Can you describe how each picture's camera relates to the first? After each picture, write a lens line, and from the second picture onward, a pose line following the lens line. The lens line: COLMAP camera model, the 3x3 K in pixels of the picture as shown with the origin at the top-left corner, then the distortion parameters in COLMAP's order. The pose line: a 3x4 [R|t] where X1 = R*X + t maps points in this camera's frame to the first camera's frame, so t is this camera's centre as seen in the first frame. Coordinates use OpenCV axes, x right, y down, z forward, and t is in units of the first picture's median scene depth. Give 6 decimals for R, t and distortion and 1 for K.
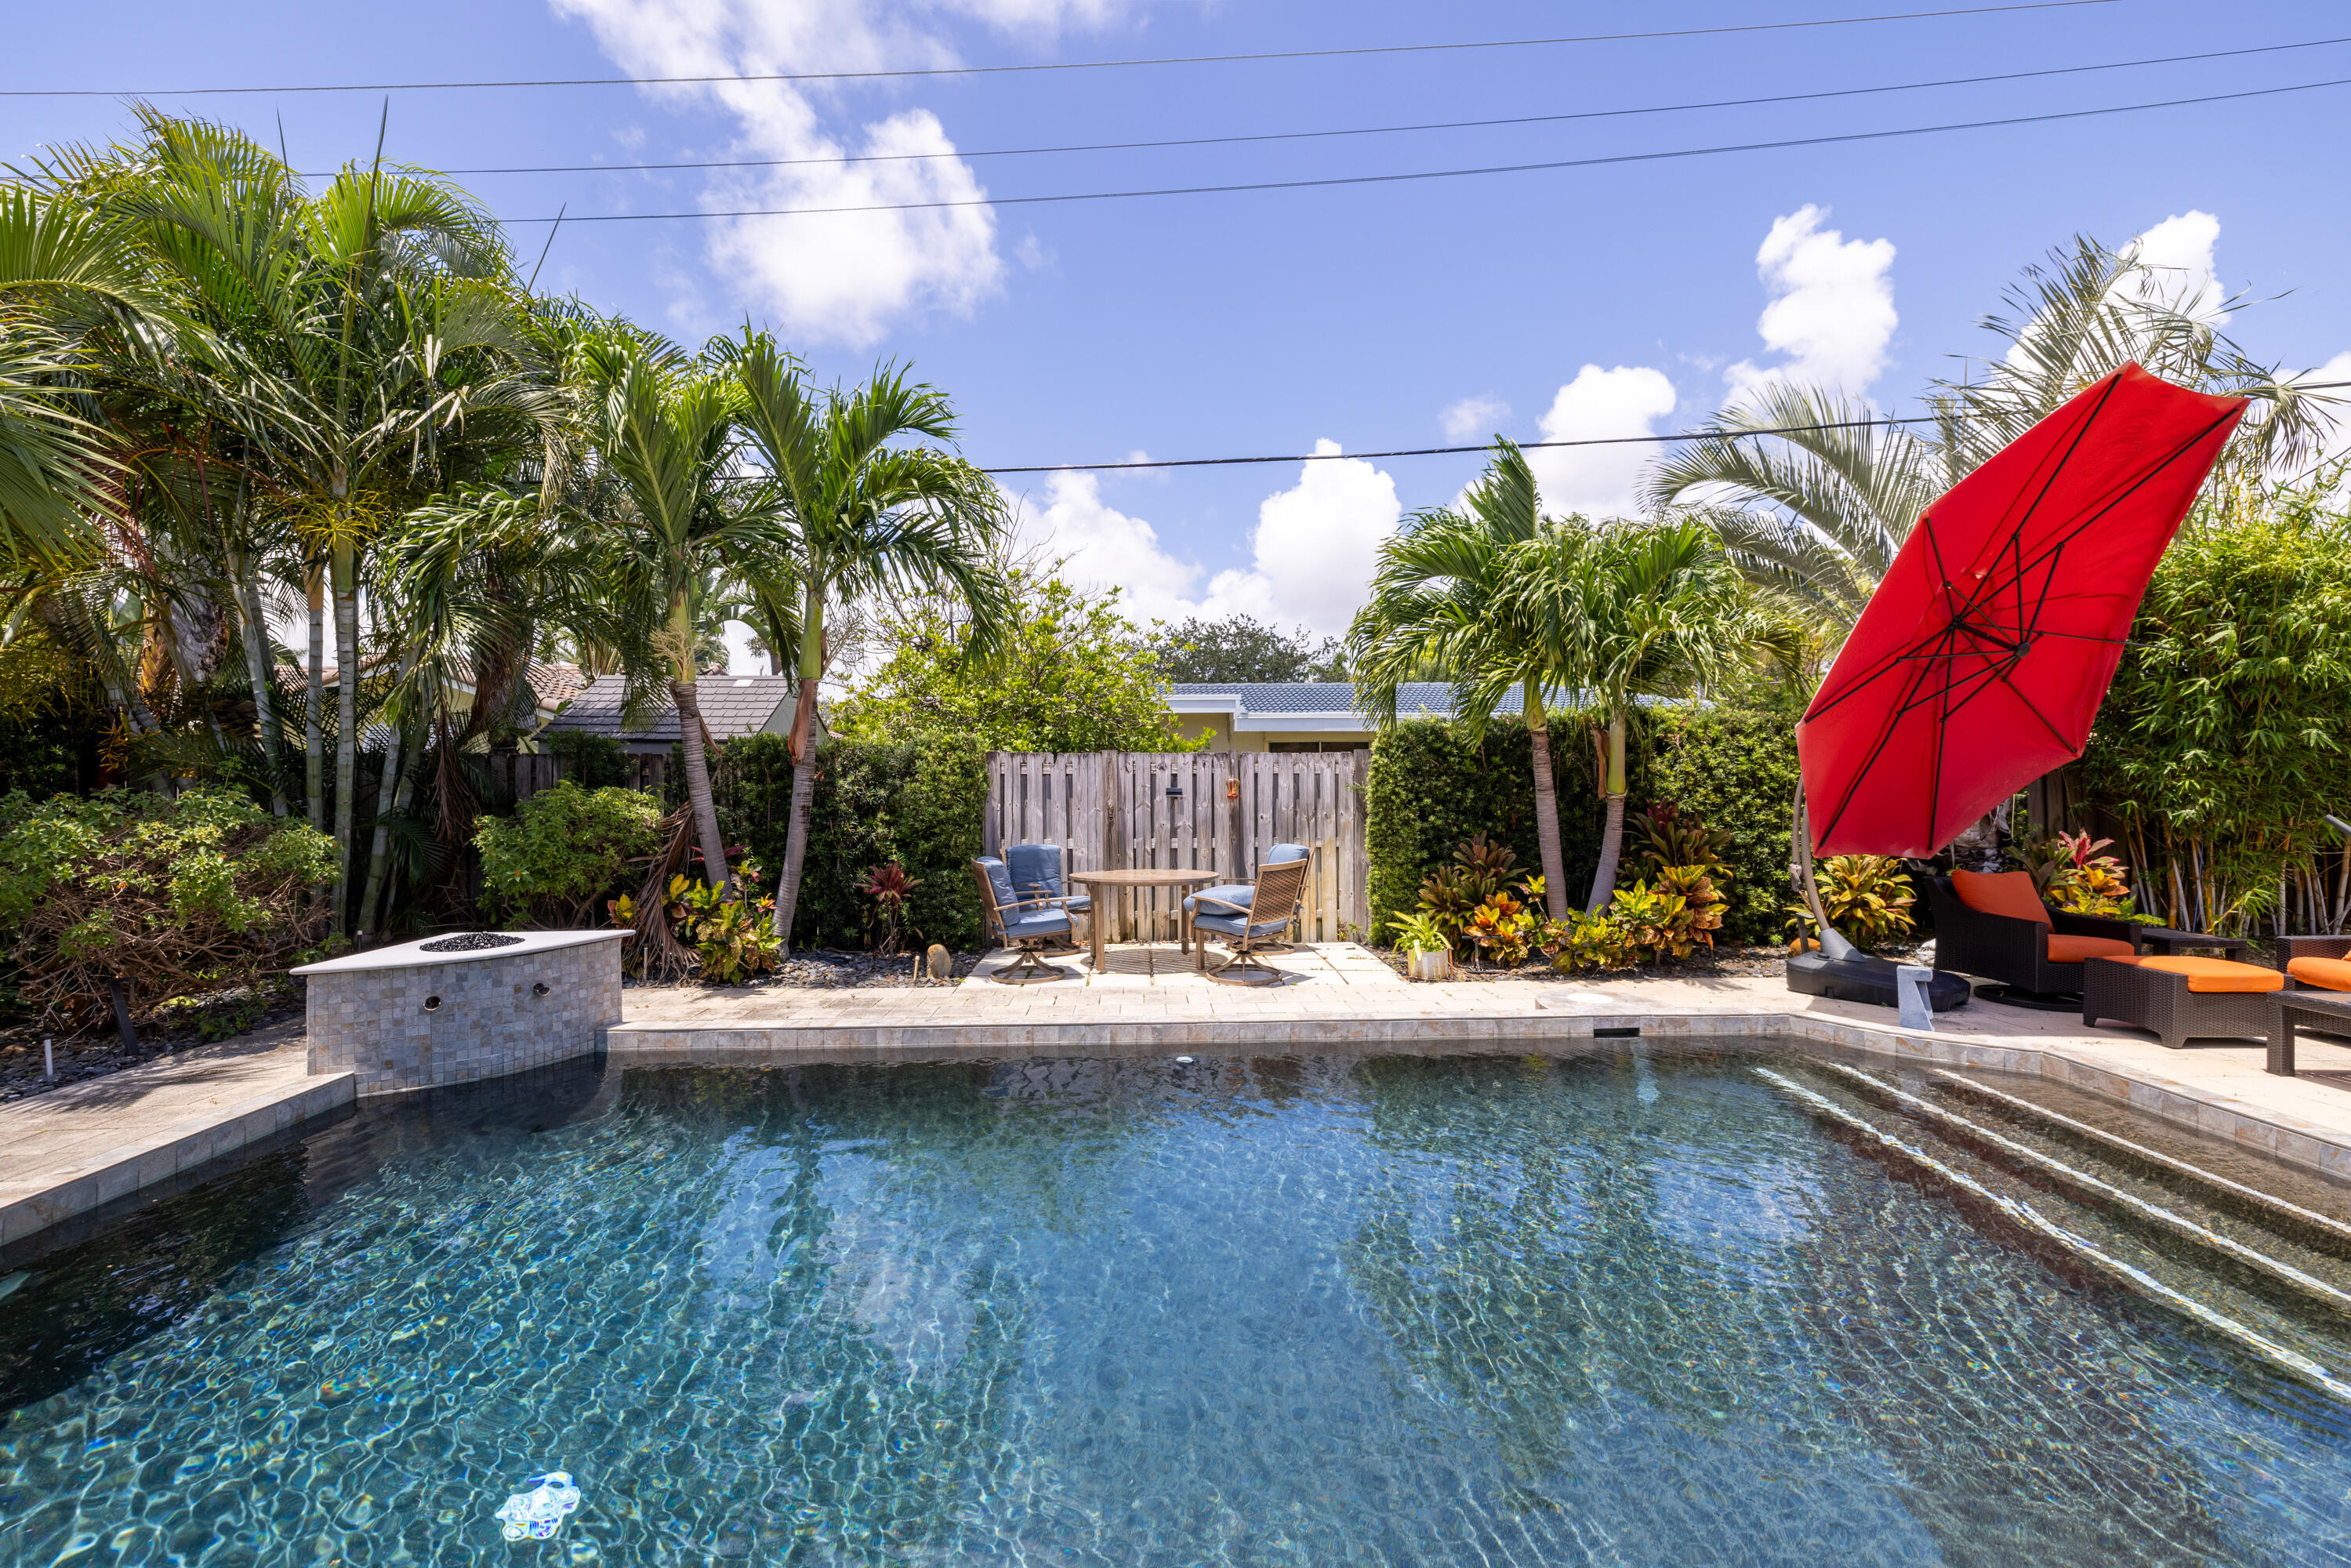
lens RADIAL K [[1002.5, 0, 1173.0], [0, 1002.5, 772.5], [0, 0, 1]] dist [0.001191, -0.000159]
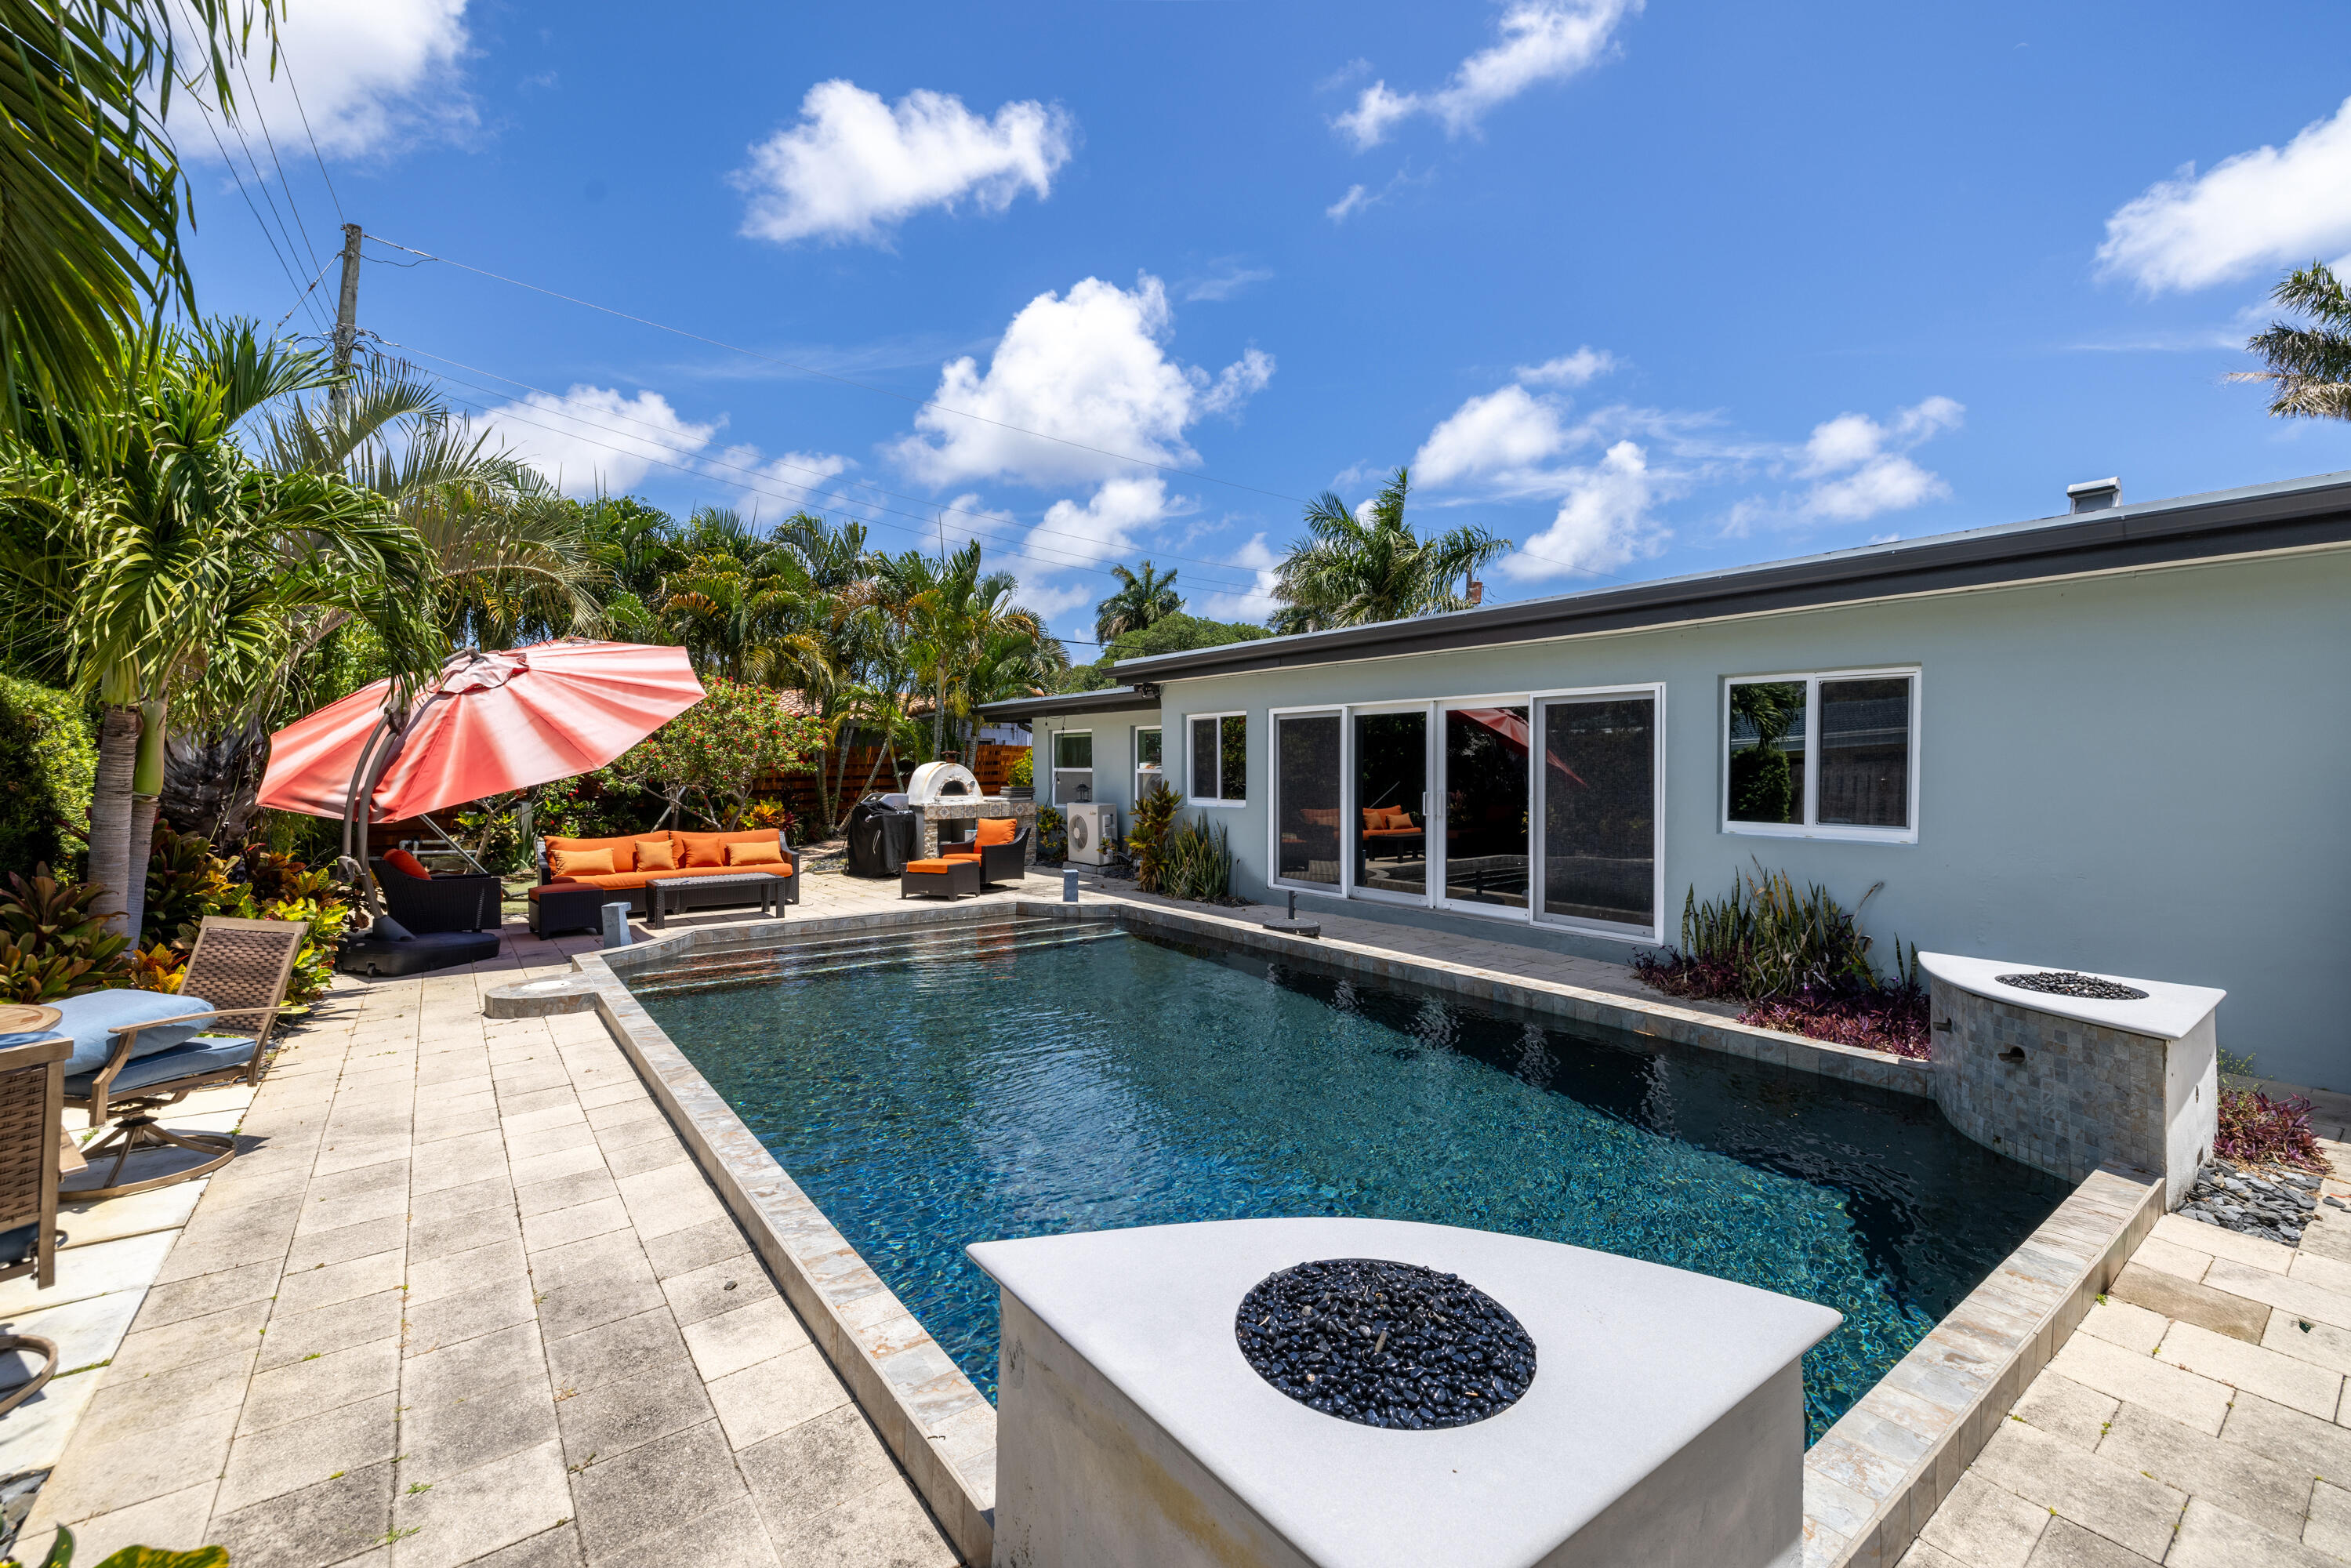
lens RADIAL K [[1002.5, 0, 1168.2], [0, 1002.5, 777.6], [0, 0, 1]] dist [0.001191, -0.000159]
pose [[-0.585638, -0.005566, 0.810554, -0.538914], [0.004706, 0.999936, 0.010267, 0.004113], [-0.810559, 0.009827, -0.585574, 0.745458]]
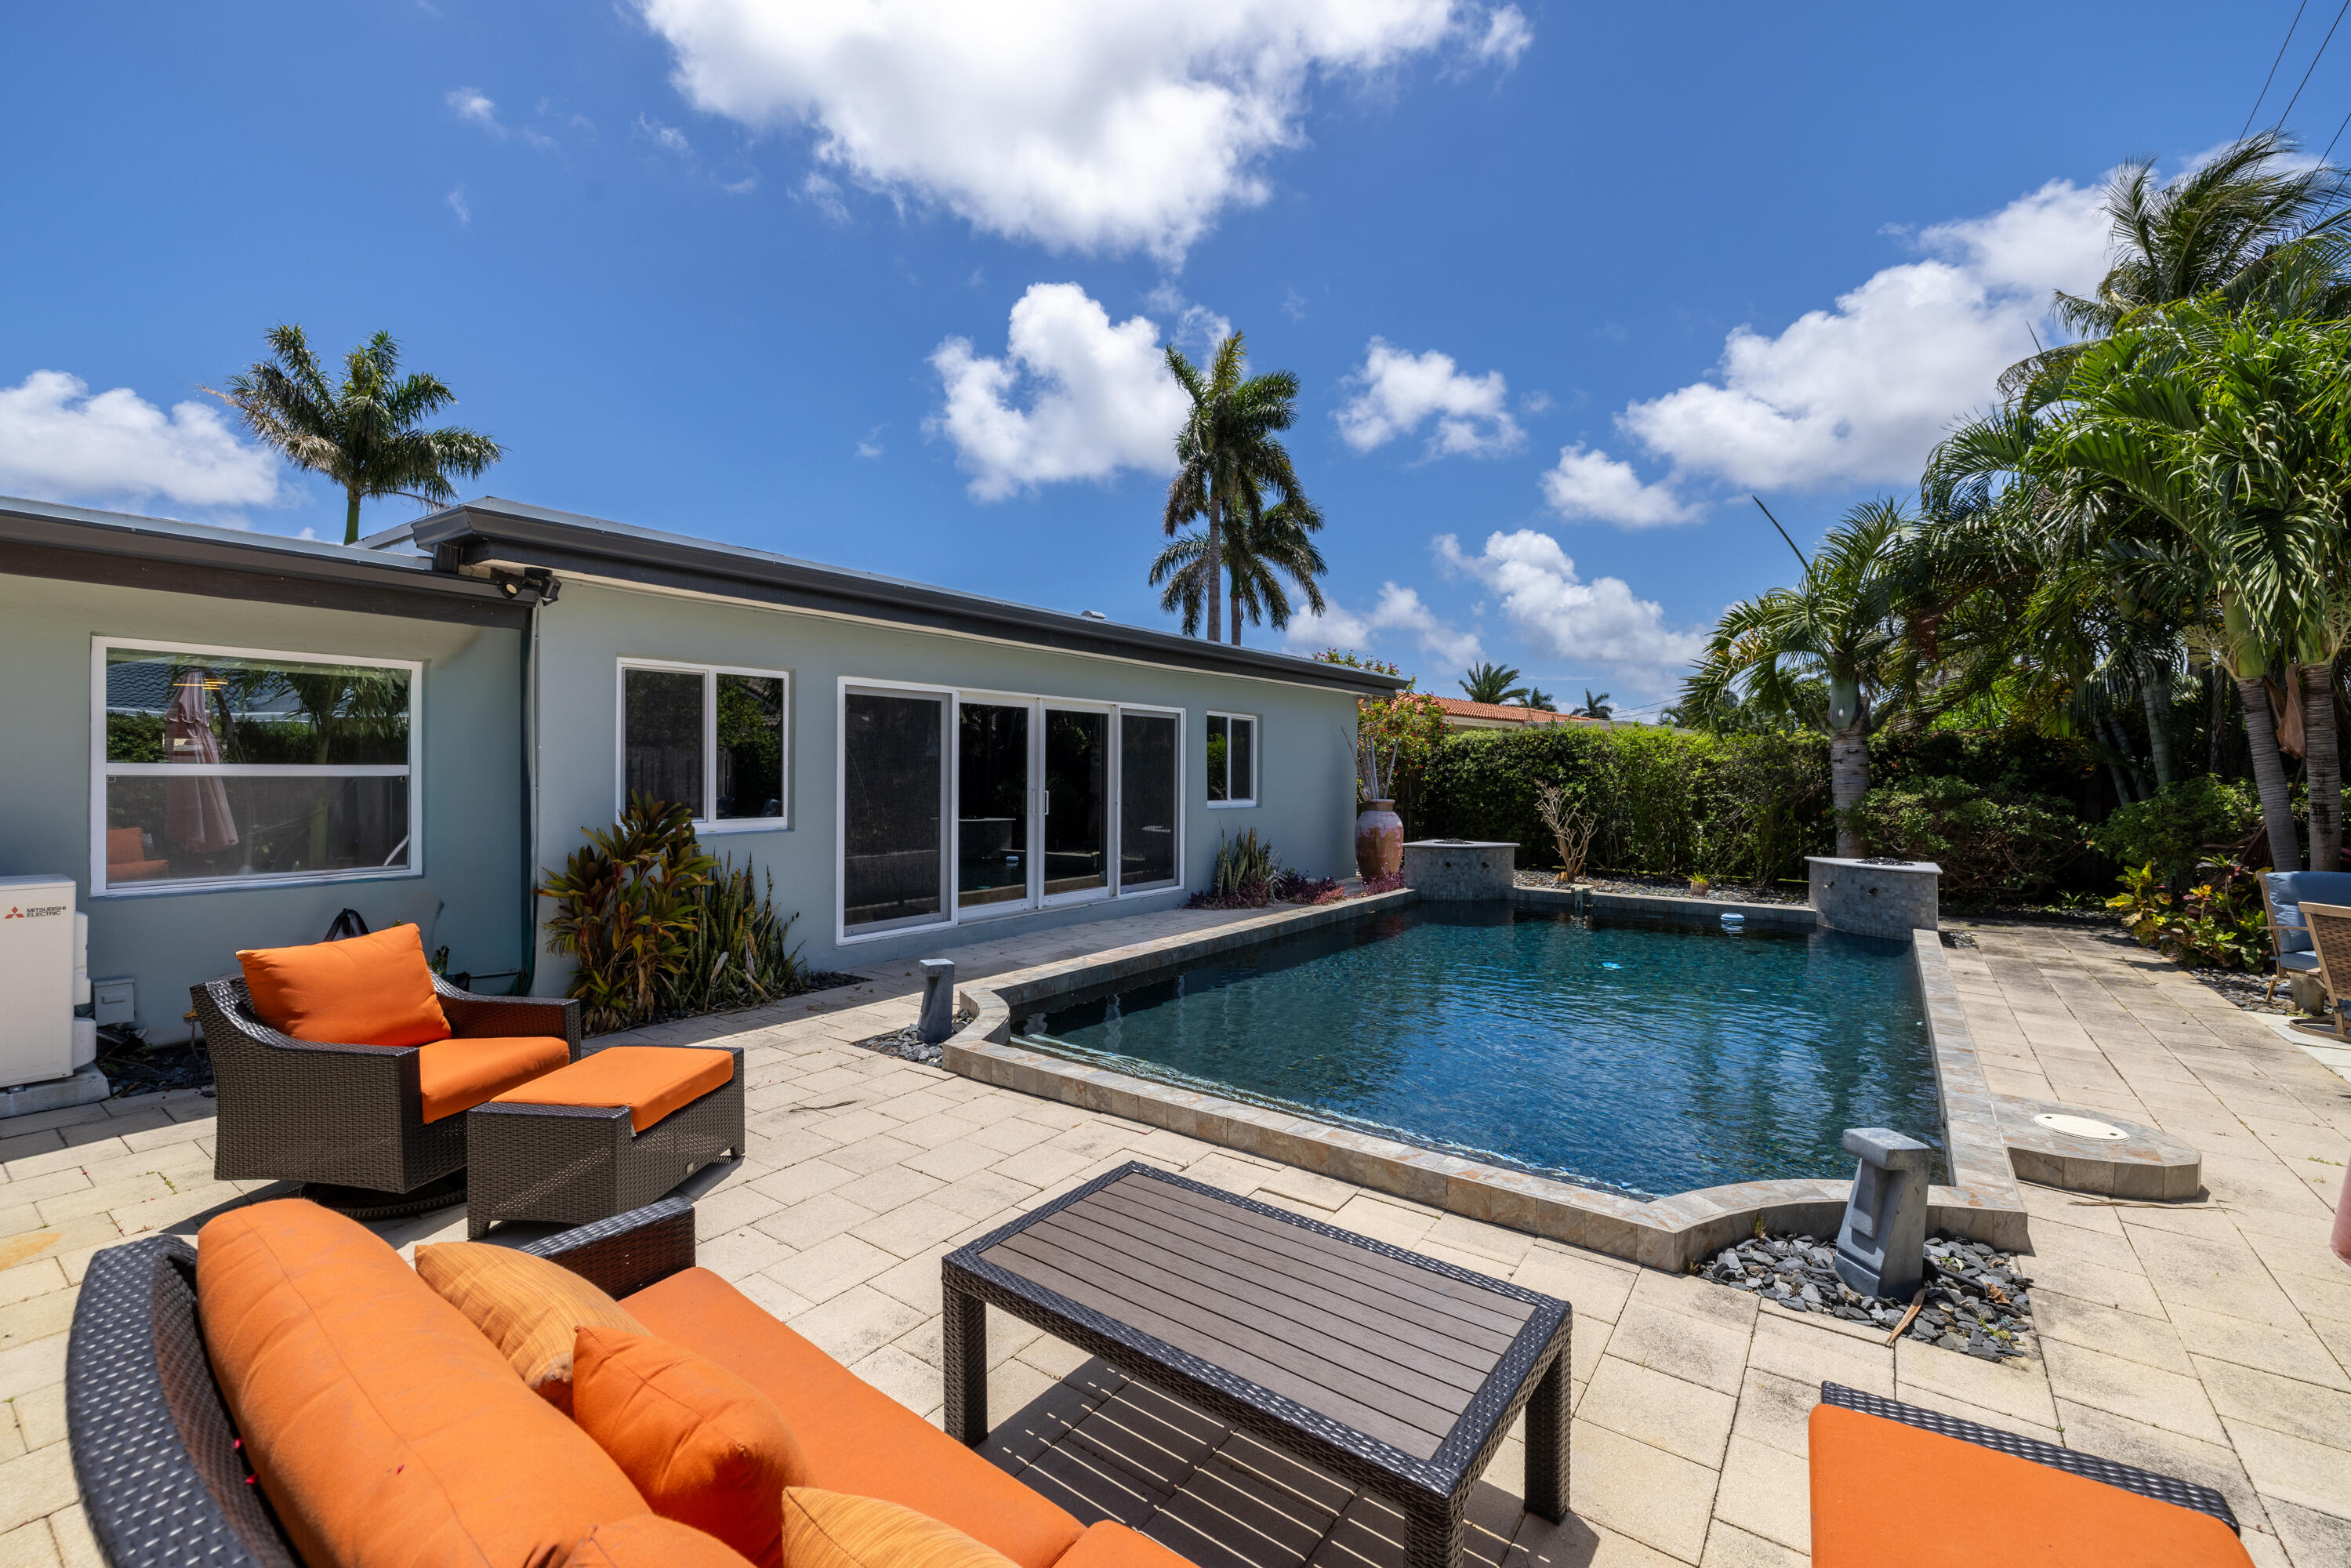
lens RADIAL K [[1002.5, 0, 1171.0], [0, 1002.5, 776.4], [0, 0, 1]] dist [0.001191, -0.000159]
pose [[-0.616504, 0.006314, -0.787327, 0.850966], [-0.004796, 0.999919, 0.011774, 0.003599], [0.787337, 0.011035, -0.616424, 0.654536]]
